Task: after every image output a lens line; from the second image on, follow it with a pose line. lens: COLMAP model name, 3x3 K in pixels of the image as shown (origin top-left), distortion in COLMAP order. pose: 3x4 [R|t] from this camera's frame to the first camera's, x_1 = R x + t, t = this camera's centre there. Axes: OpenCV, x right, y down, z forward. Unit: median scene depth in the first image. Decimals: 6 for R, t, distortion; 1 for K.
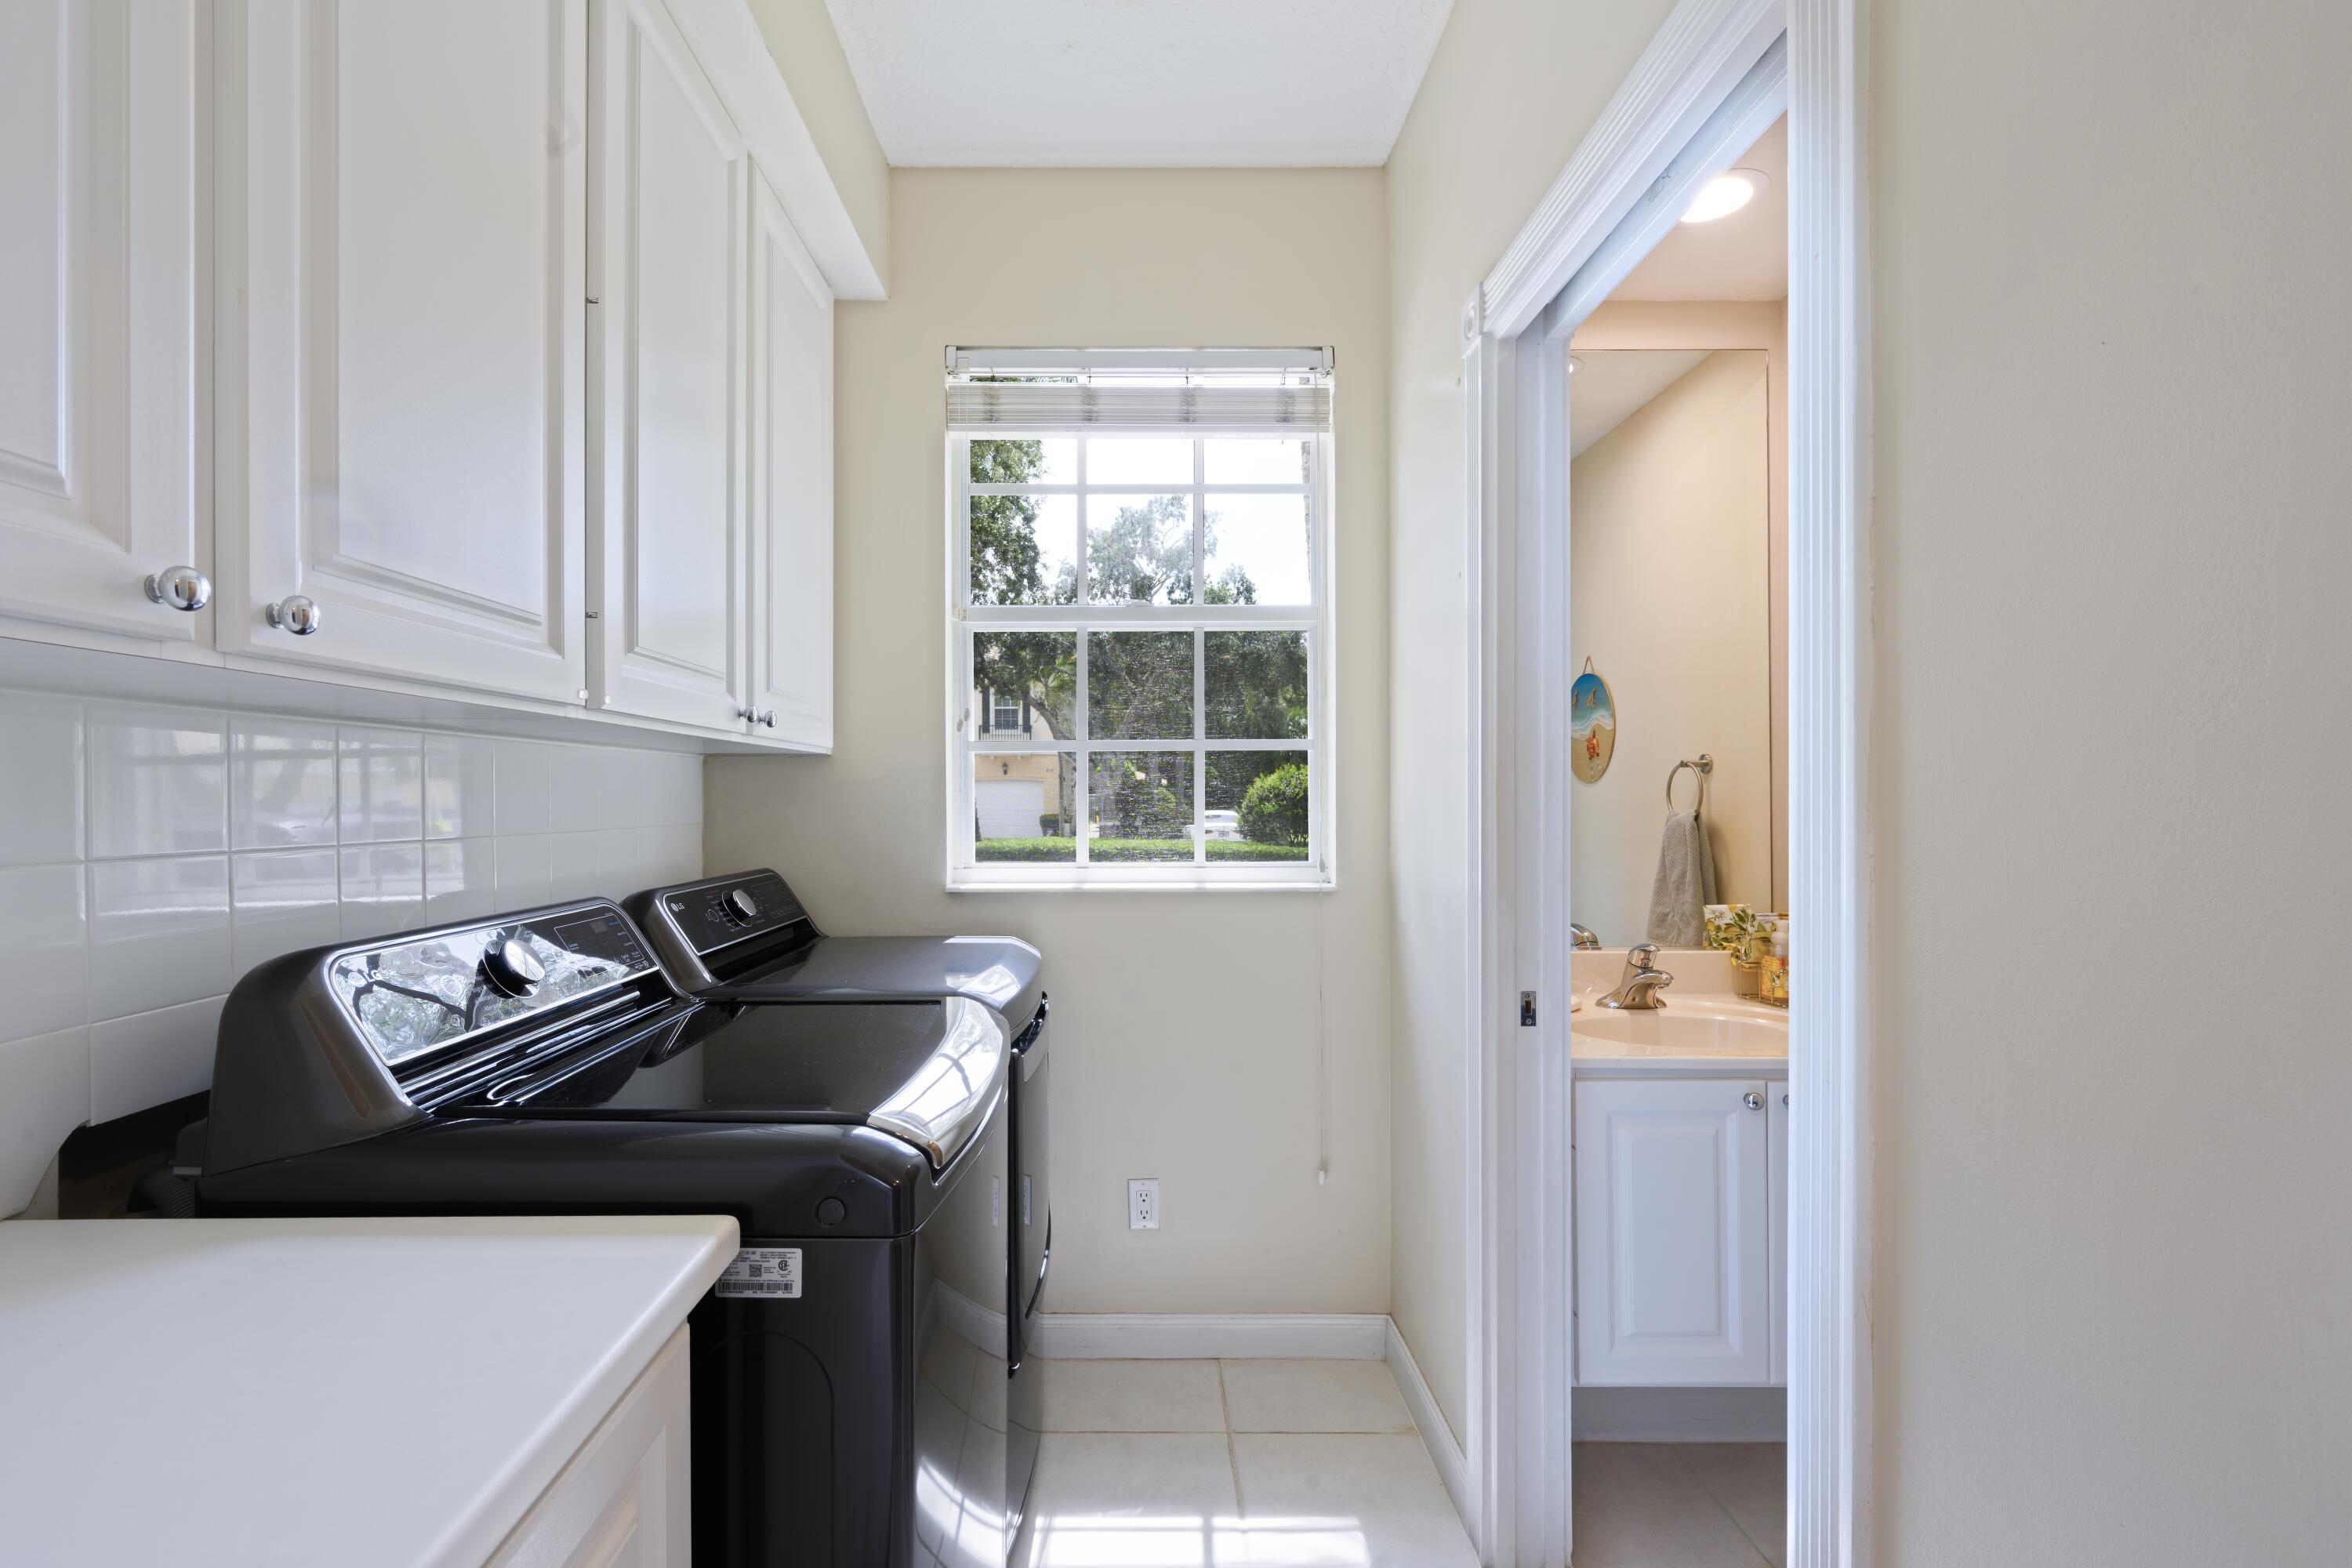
lens RADIAL K [[989.7, 0, 1161.1], [0, 989.7, 800.9], [0, 0, 1]] dist [0.001657, -0.000372]
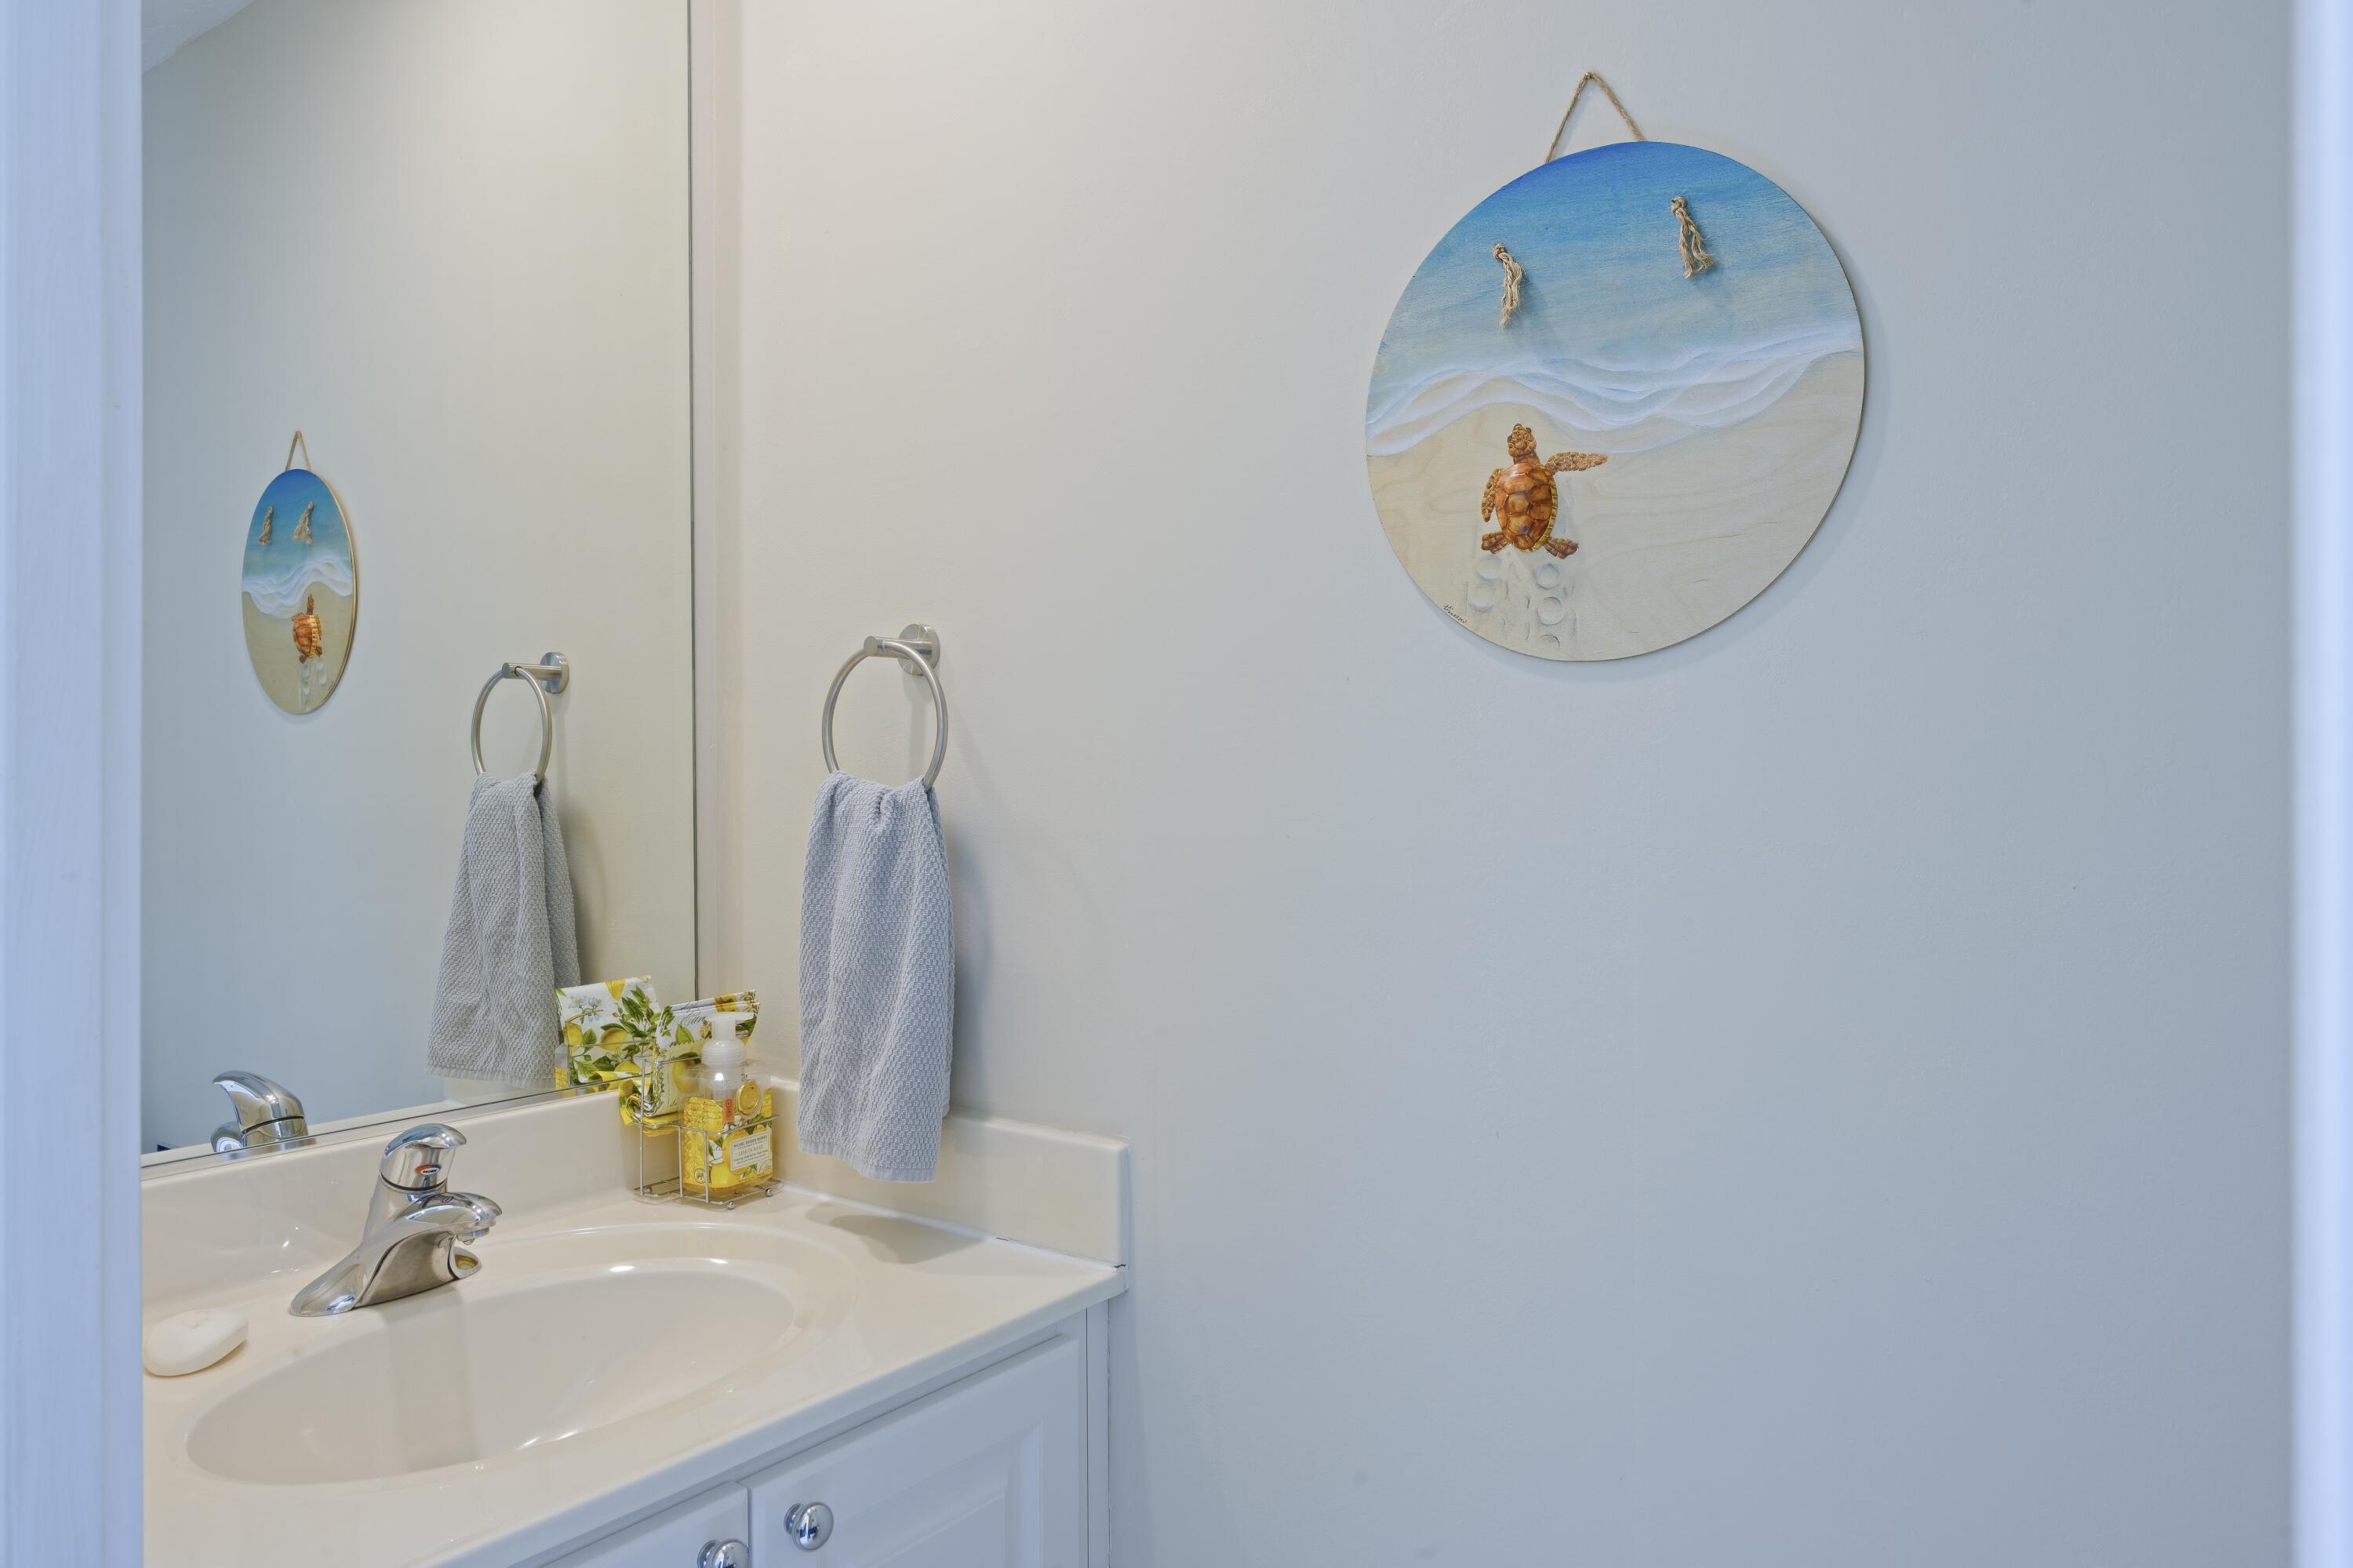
lens RADIAL K [[1528.0, 0, 1178.2], [0, 1528.0, 782.9], [0, 0, 1]] dist [-0.009347, -0.000713]
pose [[0.609860, -0.008016, 0.792468, 0.180802], [-0.003802, 0.999908, 0.013041, 0.003413], [-0.792500, -0.010966, 0.609773, 0.371439]]
